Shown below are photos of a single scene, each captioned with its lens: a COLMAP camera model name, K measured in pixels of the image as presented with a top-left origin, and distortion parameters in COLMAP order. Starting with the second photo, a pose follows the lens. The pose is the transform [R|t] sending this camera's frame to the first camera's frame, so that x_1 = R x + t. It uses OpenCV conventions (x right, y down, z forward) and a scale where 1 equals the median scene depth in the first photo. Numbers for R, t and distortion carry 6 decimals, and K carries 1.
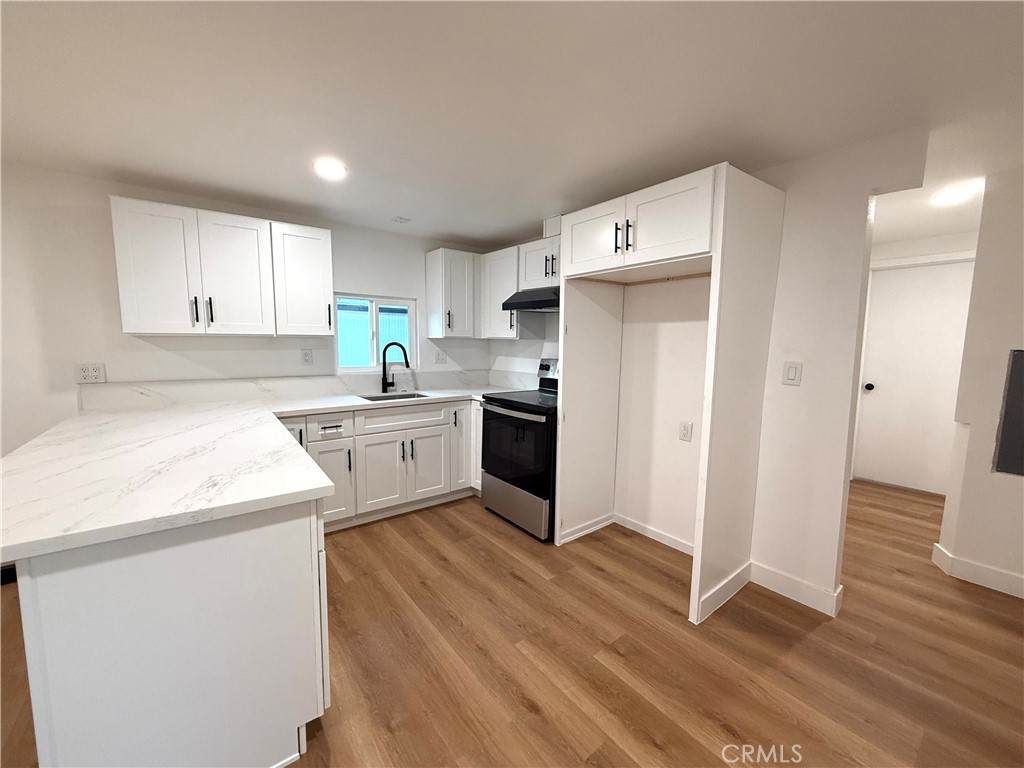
lens RADIAL K [[407.0, 0, 514.2], [0, 407.0, 385.1], [0, 0, 1]] dist [-0.000696, 0.000205]
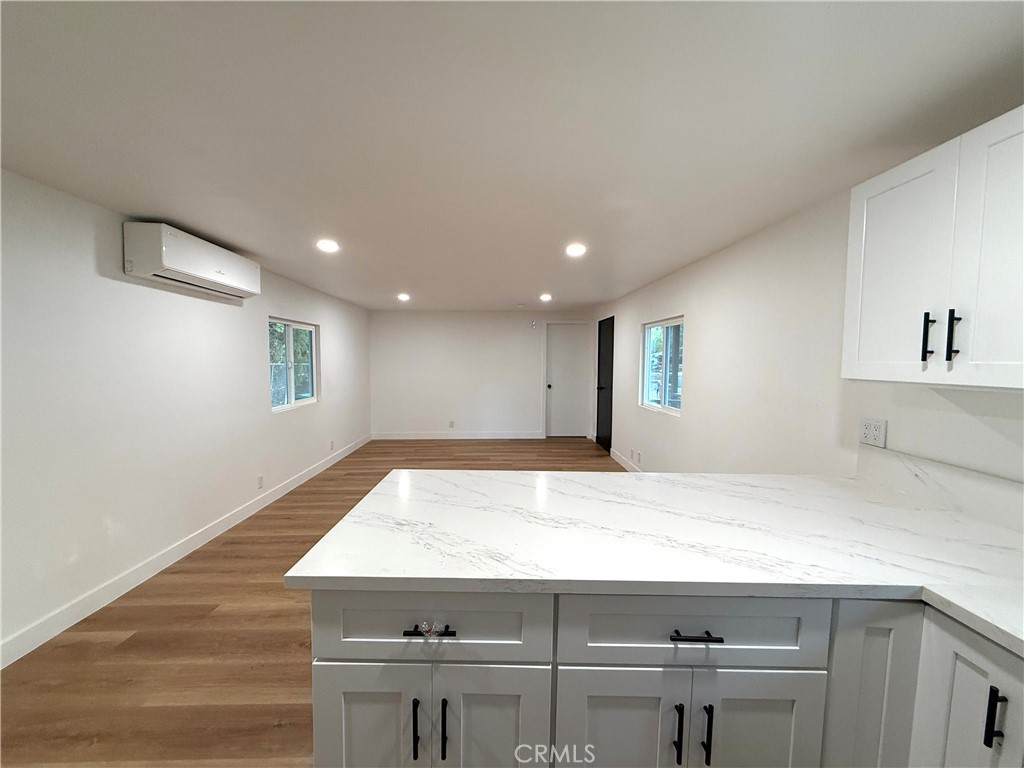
lens RADIAL K [[407.0, 0, 510.6], [0, 407.0, 382.3], [0, 0, 1]] dist [-0.000696, 0.000205]
pose [[-0.600272, 0.027070, -0.799337, -0.040569], [-0.112334, 0.986666, 0.117773, -0.107361], [0.791867, 0.160489, -0.589228, 0.735697]]
